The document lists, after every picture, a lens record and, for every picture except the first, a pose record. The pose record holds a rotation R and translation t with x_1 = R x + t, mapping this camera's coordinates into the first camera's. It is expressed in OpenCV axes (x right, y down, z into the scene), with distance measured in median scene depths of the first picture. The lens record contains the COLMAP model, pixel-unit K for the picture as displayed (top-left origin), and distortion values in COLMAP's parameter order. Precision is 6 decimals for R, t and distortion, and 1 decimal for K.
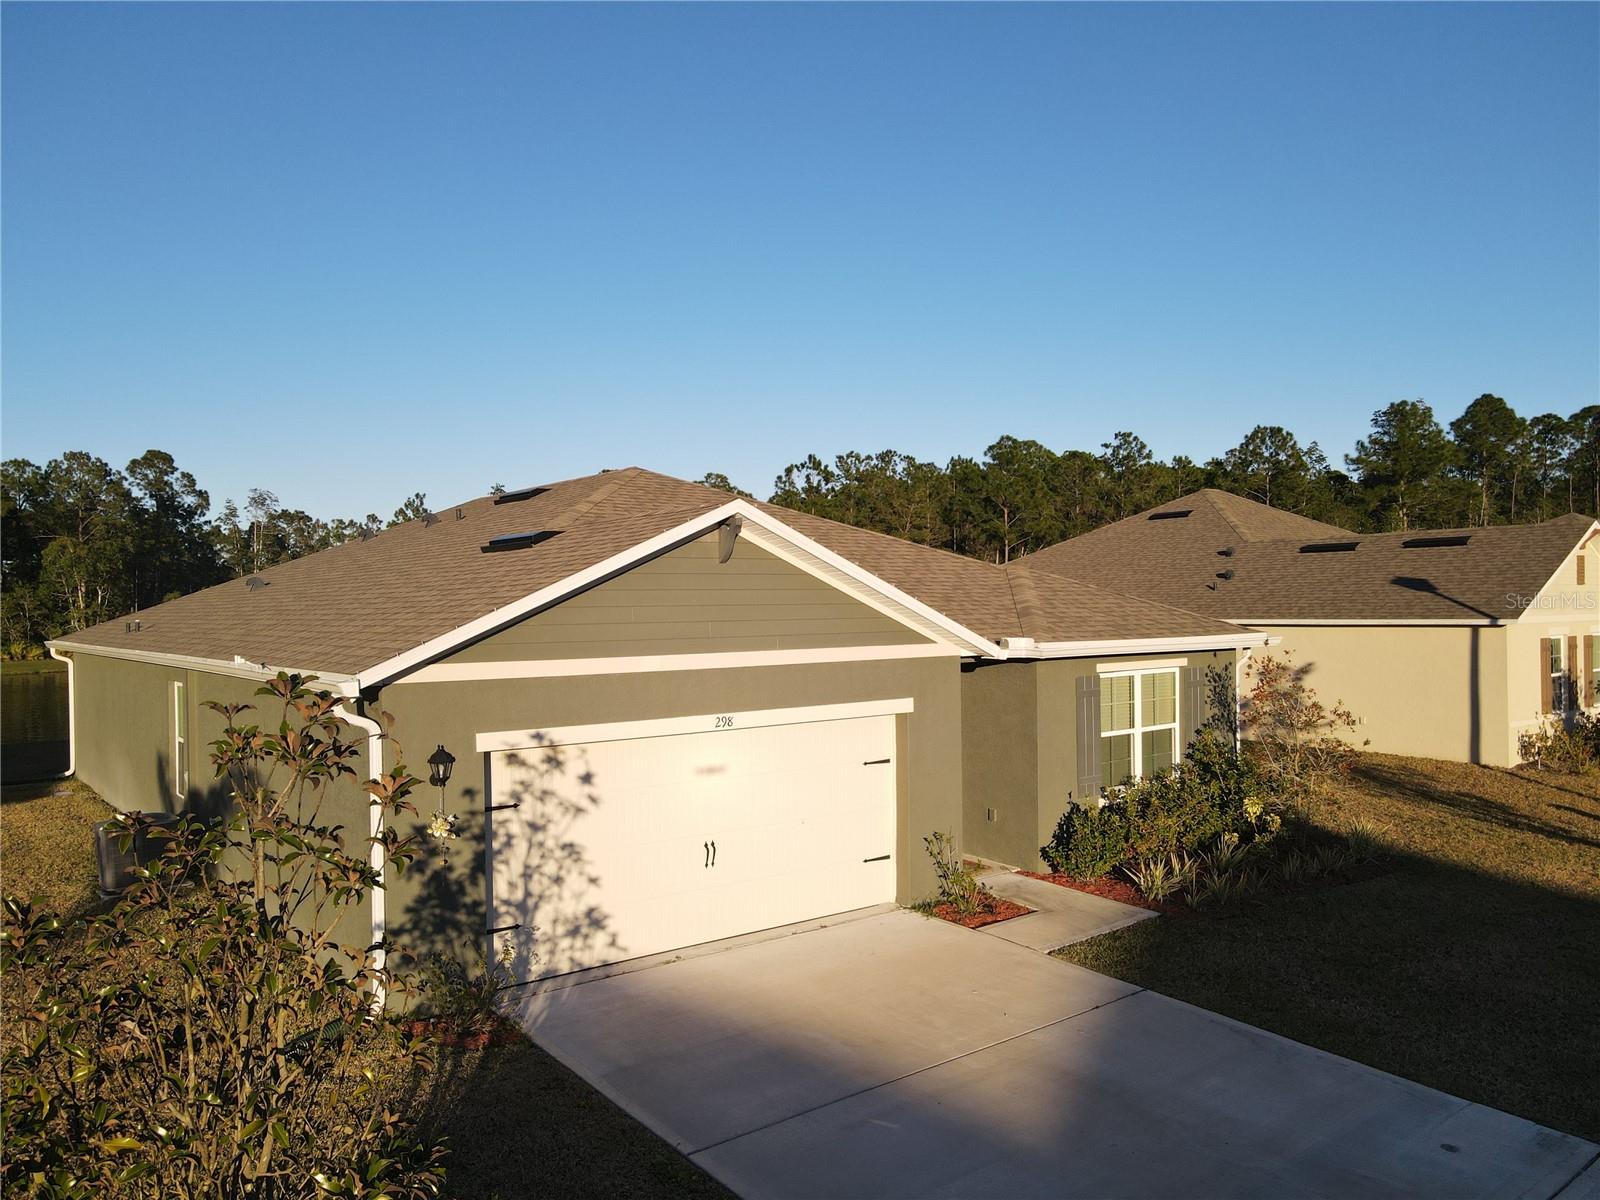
lens RADIAL K [[1171.5, 0, 775.5], [0, 1171.5, 597.3], [0, 0, 1]] dist [0.022652, -0.001522]
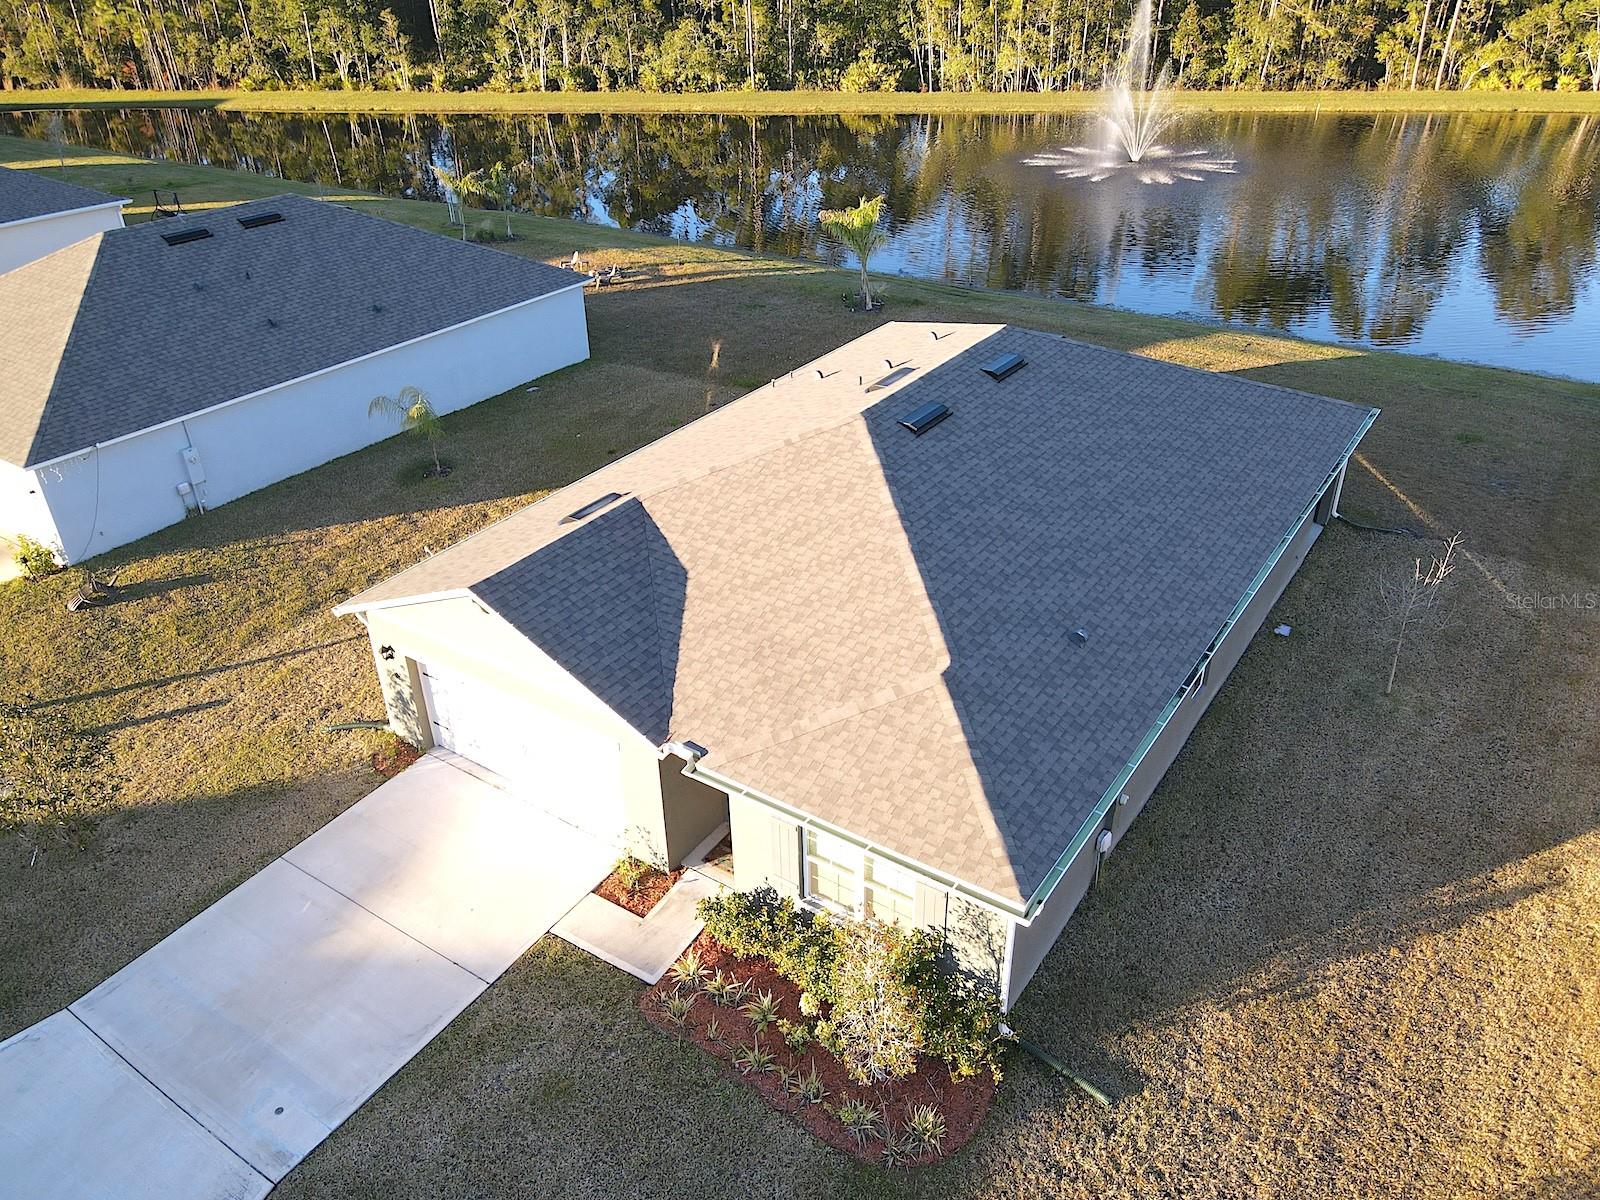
lens RADIAL K [[1168.5, 0, 800.0], [0, 1168.5, 600.0], [0, 0, 1]] dist [0.032625, -0.041352]
pose [[0.318864, 0.488551, -0.812185, 1.485465], [0.017106, 0.853809, 0.520305, -0.935616], [0.947646, -0.179799, 0.263892, 1.067333]]
